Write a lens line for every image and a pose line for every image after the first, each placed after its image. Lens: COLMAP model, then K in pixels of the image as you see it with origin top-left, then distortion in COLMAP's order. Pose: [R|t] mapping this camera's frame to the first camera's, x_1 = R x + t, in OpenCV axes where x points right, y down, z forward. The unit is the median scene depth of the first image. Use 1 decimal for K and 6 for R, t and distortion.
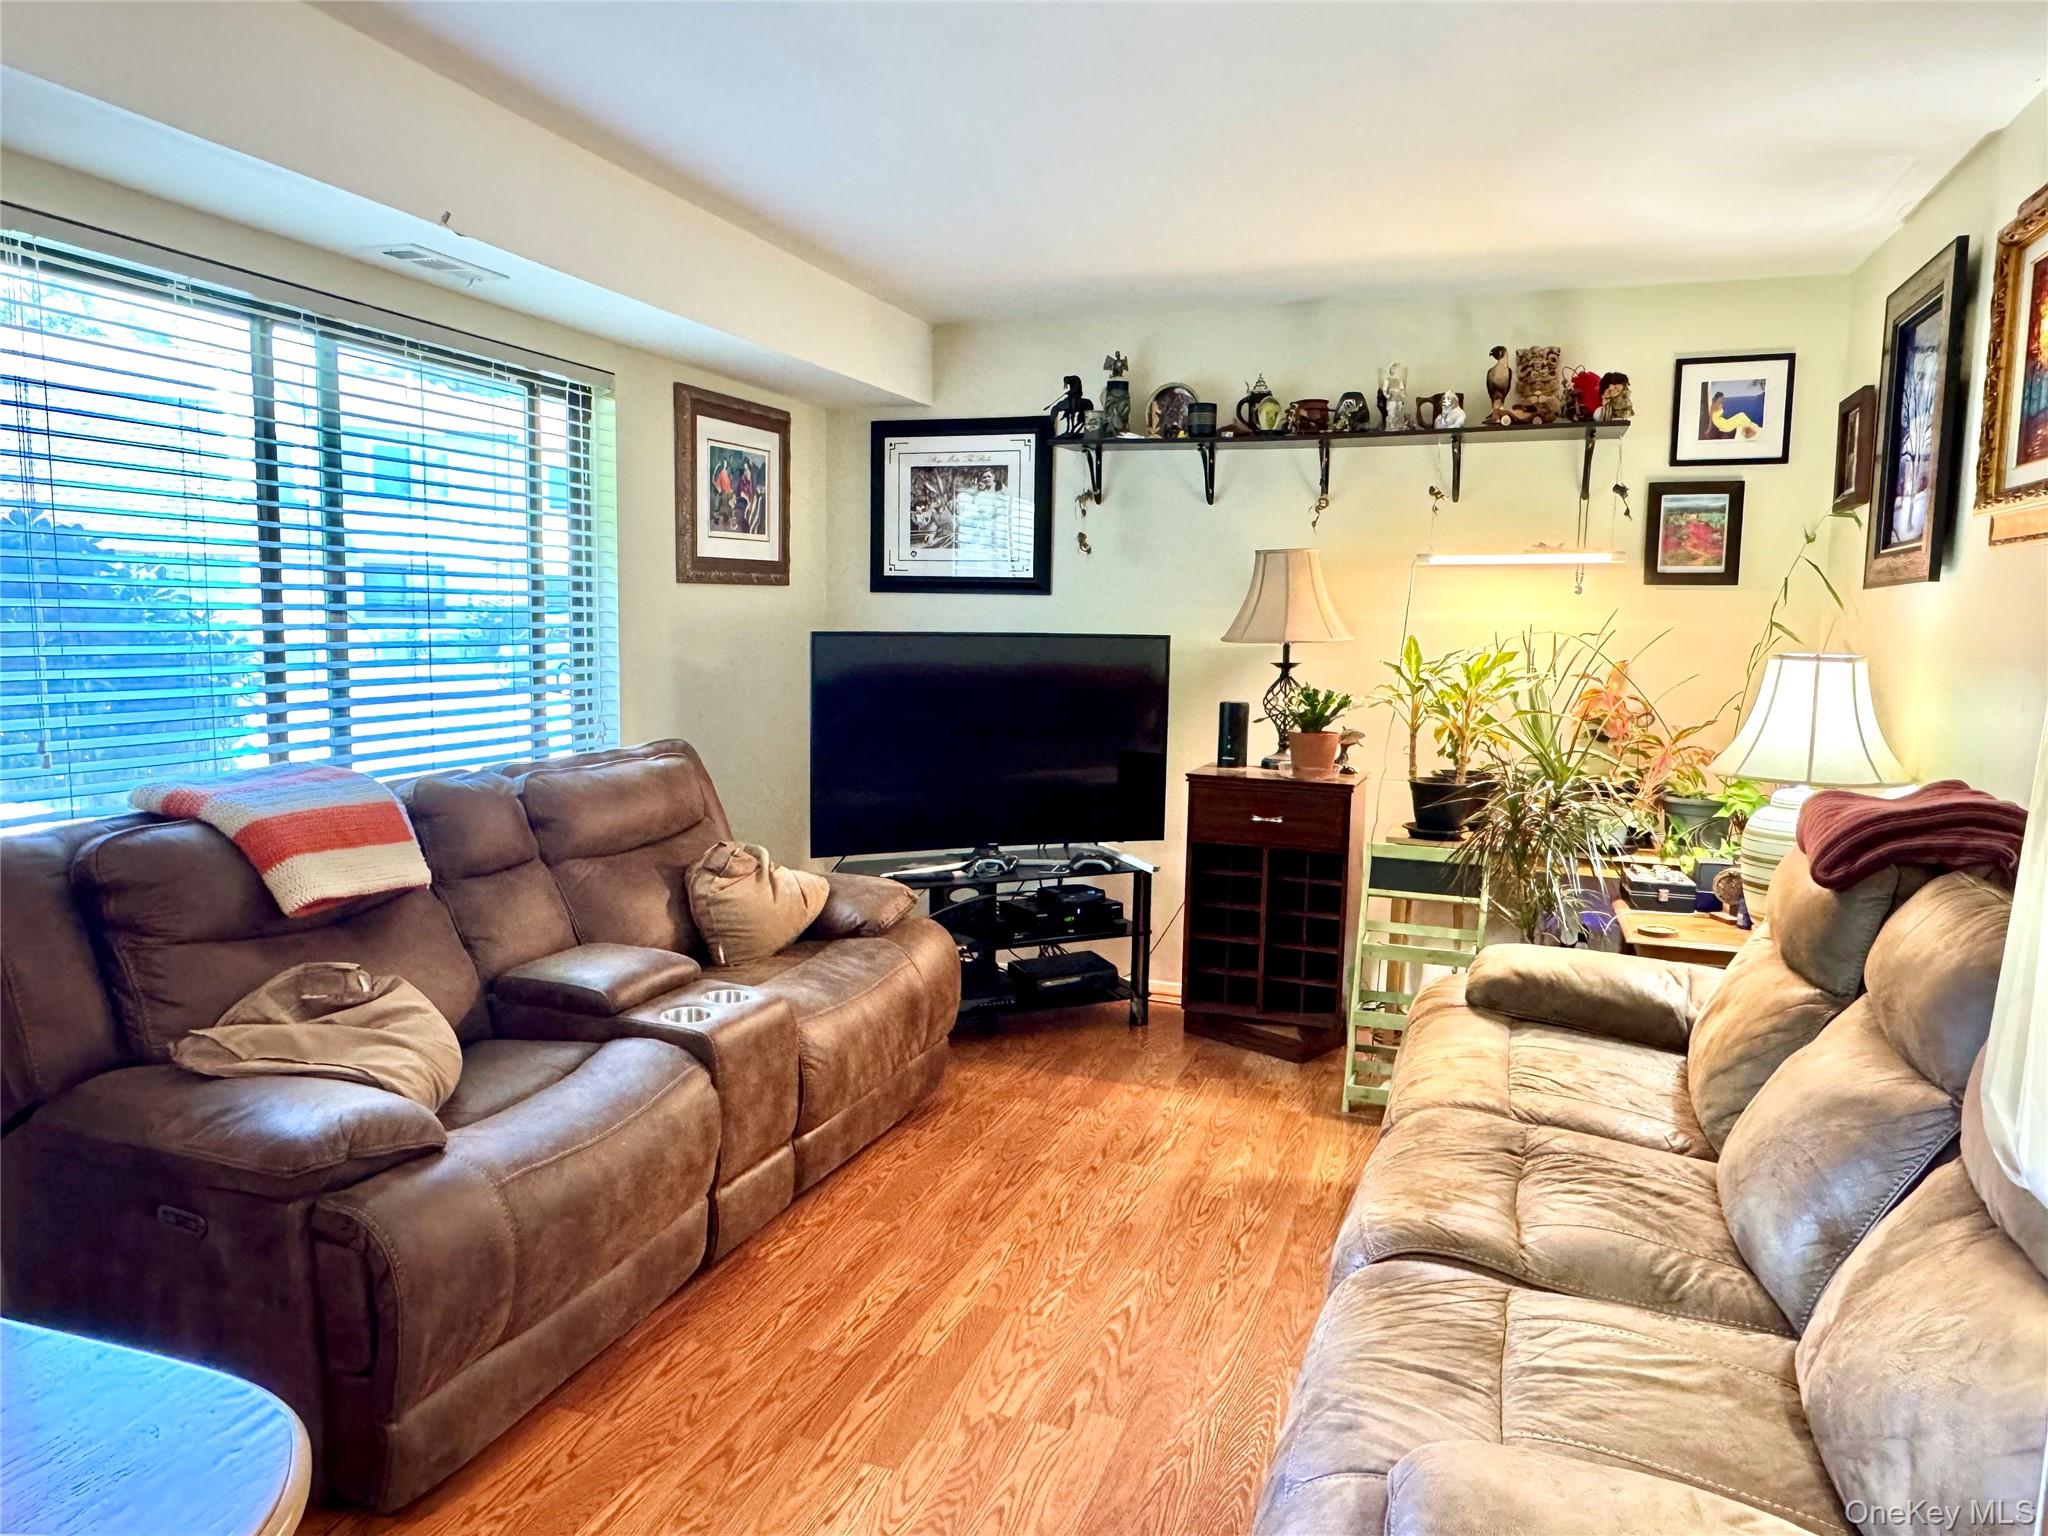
lens RADIAL K [[1323.3, 0, 1022.9], [0, 1323.3, 764.6], [0, 0, 1]] dist [-0.009496, -0.000161]
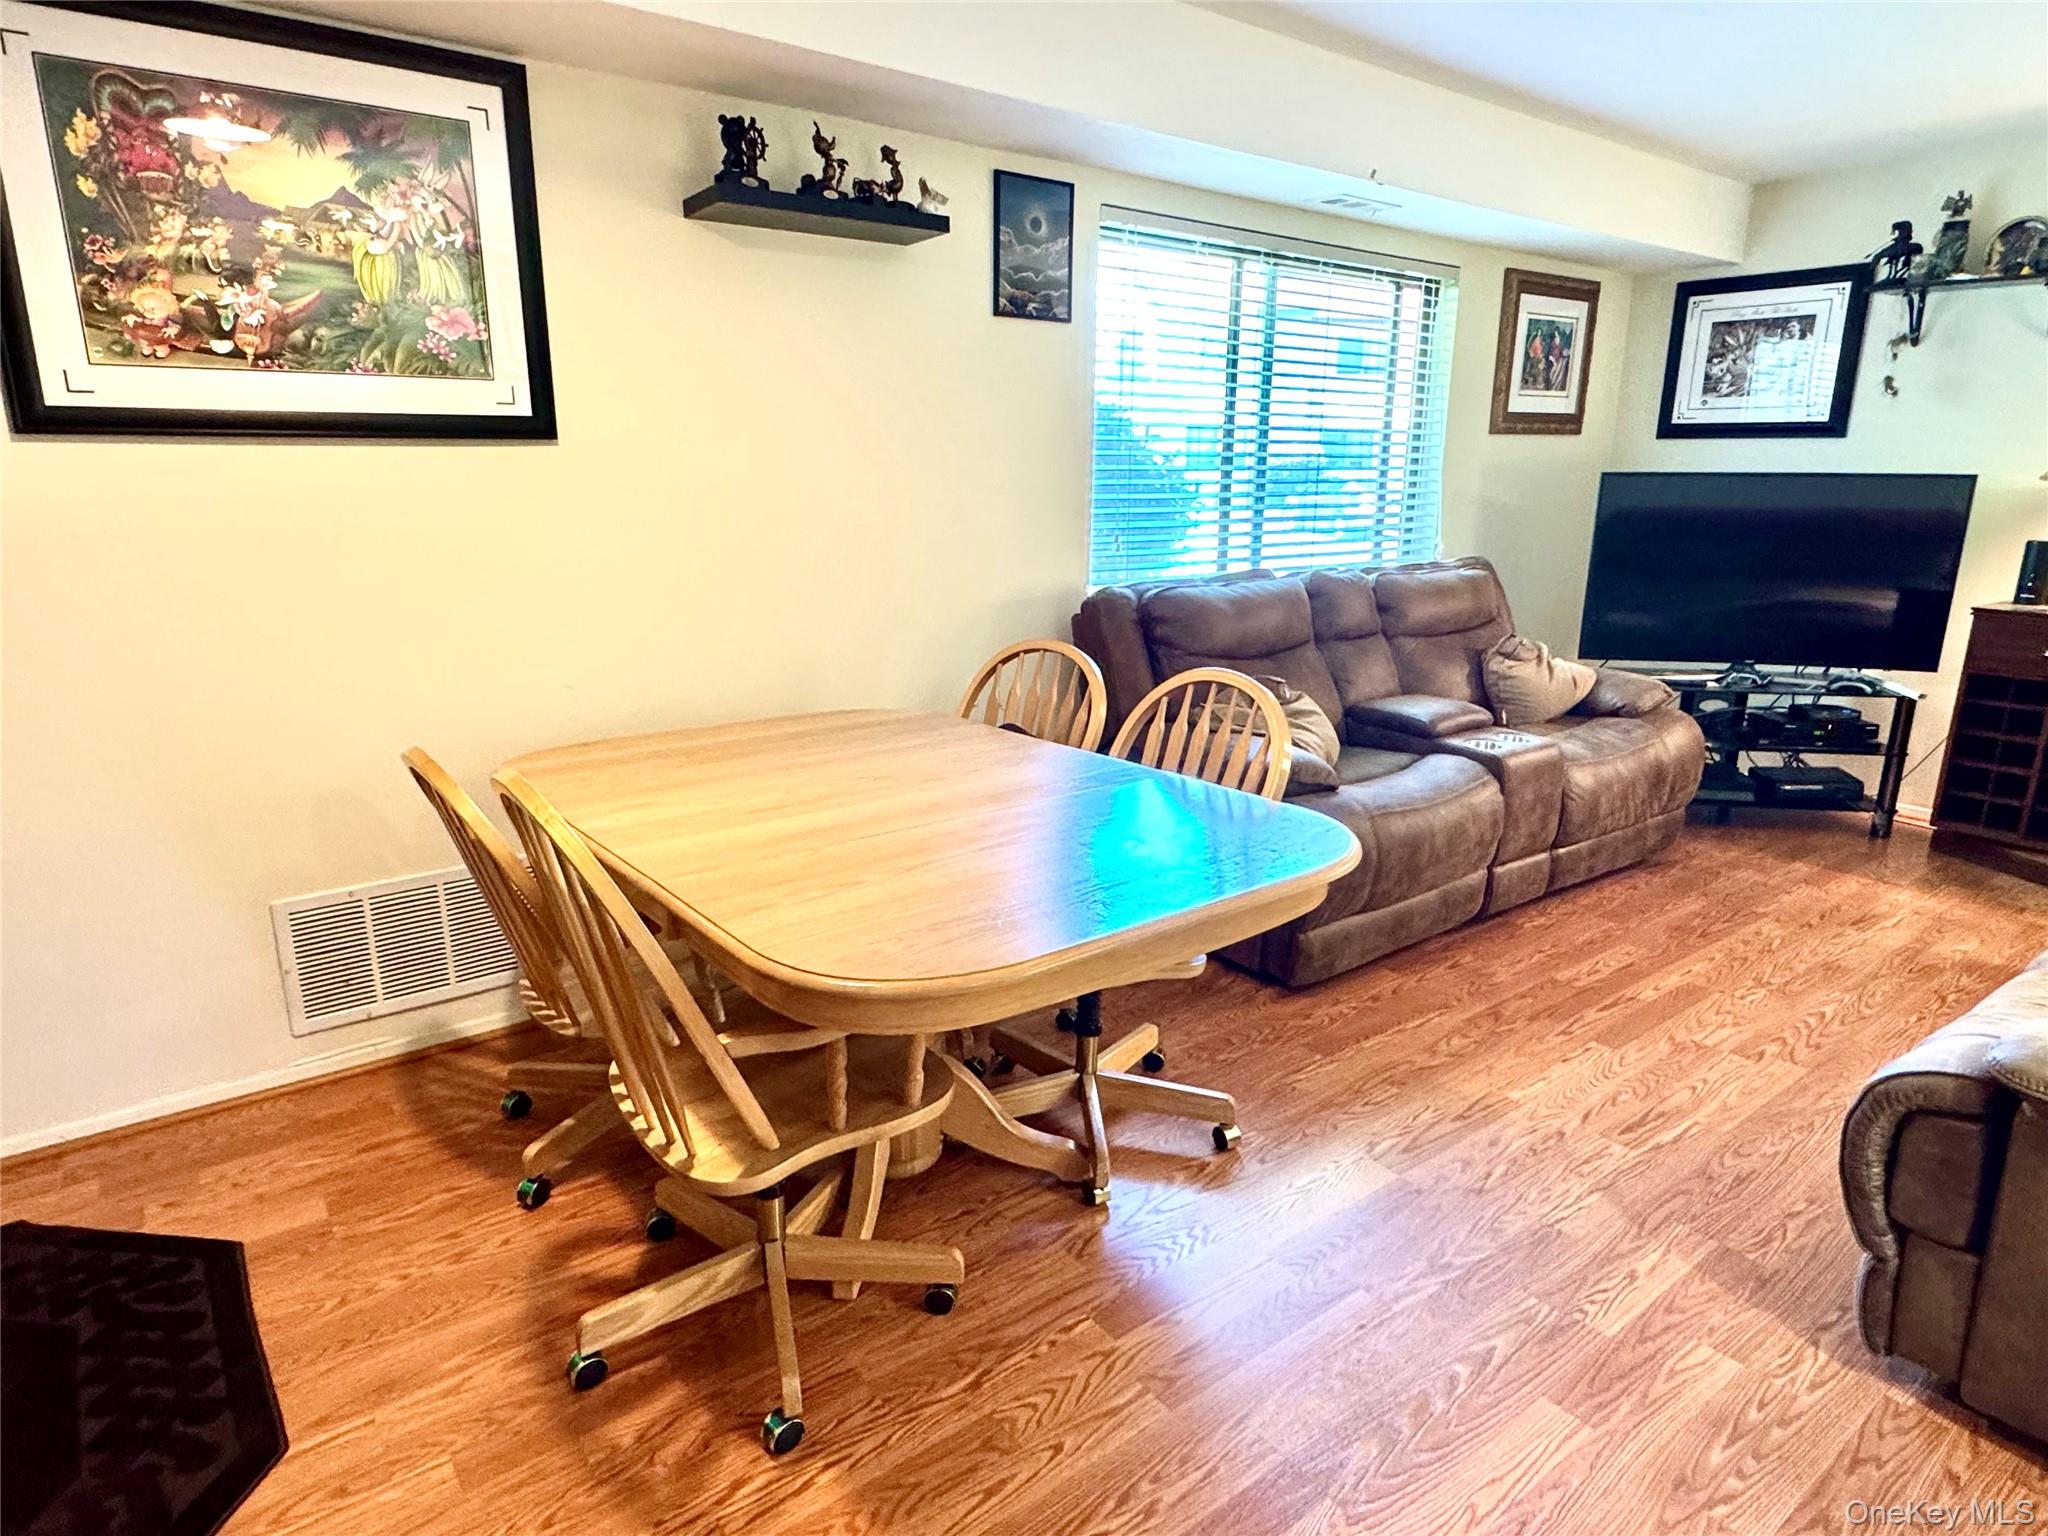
lens RADIAL K [[1179.4, 0, 1019.7], [0, 1179.4, 768.7], [0, 0, 1]] dist [-0.006226, 0.003987]
pose [[0.836792, 0.126349, -0.532742, 0.004095], [-0.052988, 0.987130, 0.150886, 0.037771], [0.544950, -0.098031, 0.832718, -0.248484]]
